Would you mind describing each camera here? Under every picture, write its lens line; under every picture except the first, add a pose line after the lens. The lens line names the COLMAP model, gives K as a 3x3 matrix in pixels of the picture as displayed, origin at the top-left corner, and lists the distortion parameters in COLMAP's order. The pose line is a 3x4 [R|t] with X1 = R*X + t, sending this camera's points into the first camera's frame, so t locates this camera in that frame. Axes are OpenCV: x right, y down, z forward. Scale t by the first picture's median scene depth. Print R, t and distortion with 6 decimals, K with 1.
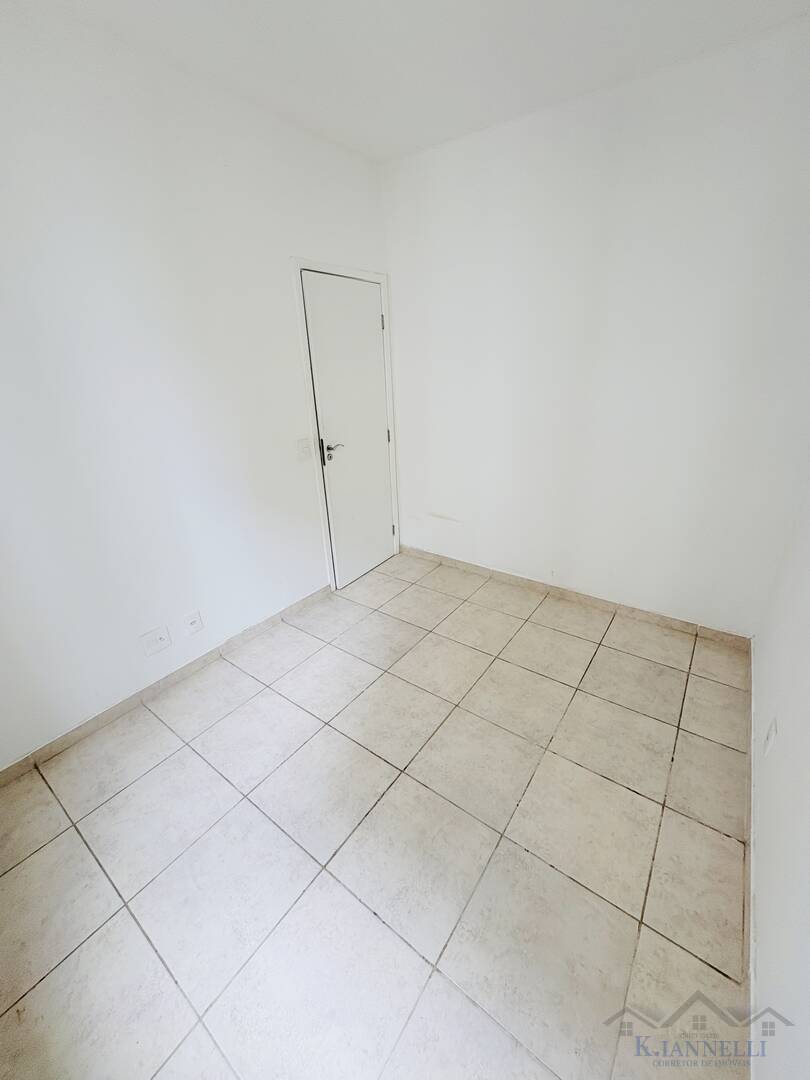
lens RADIAL K [[429.1, 0, 405.0], [0, 429.1, 540.0], [0, 0, 1]] dist [-0.001826, -0.000080]
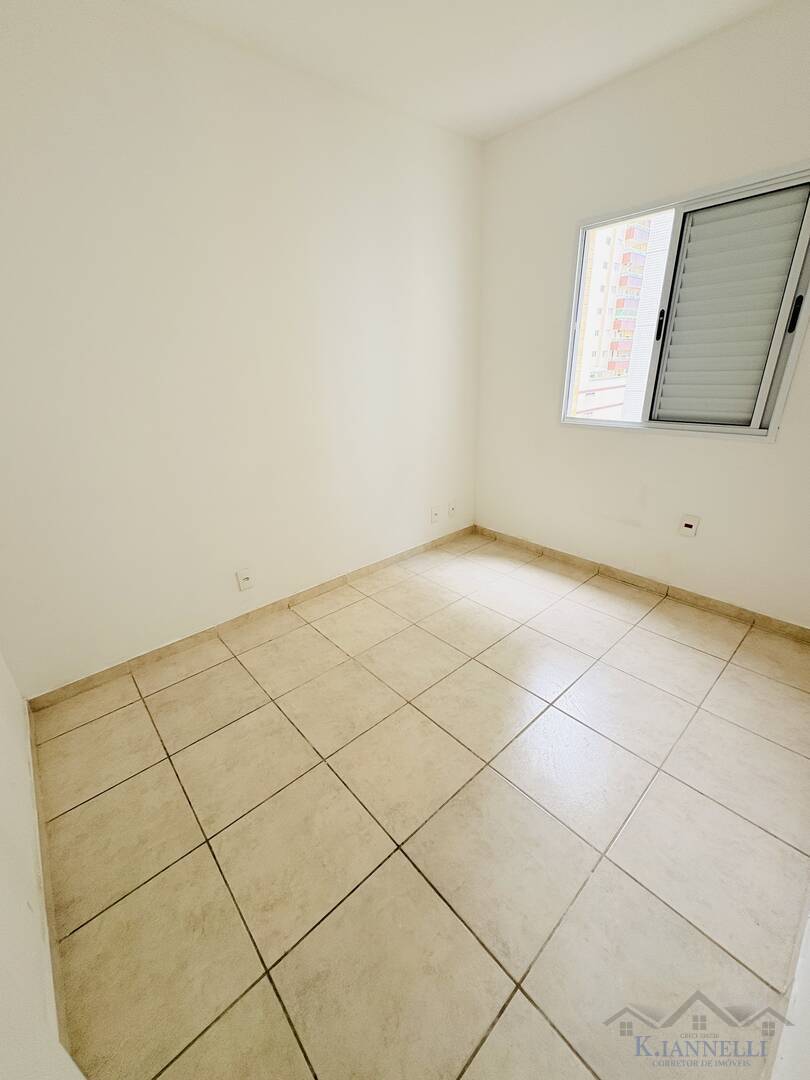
lens RADIAL K [[429.1, 0, 405.0], [0, 429.1, 540.0], [0, 0, 1]] dist [-0.001826, -0.000080]
pose [[-0.976325, -0.015913, 0.215721, -0.067012], [0.141655, 0.706651, 0.693237, -0.516384], [-0.163471, 0.707383, -0.687667, 1.435626]]
